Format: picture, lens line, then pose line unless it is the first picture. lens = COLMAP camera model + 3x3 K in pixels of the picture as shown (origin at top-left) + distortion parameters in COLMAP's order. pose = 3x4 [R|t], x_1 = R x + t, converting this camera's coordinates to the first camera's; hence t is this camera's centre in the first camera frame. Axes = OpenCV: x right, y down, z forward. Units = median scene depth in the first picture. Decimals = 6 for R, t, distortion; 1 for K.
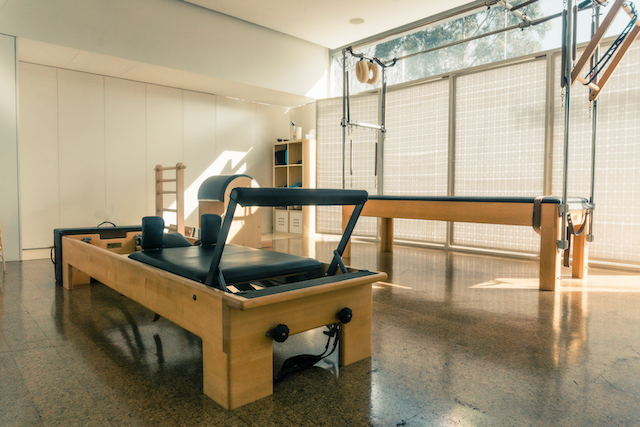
lens RADIAL K [[425.3, 0, 320.0], [0, 425.3, 213.5], [0, 0, 1]] dist [-0.022946, 0.004667]
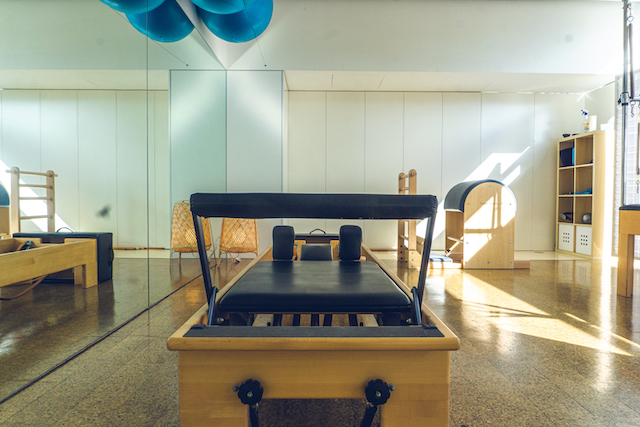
lens RADIAL K [[425.3, 0, 320.0], [0, 425.3, 213.5], [0, 0, 1]] dist [-0.022946, 0.004667]
pose [[0.739690, 0.017894, -0.672709, 0.103873], [-0.031678, 0.999464, -0.008246, -0.005216], [0.672201, 0.027410, 0.739861, 0.114237]]
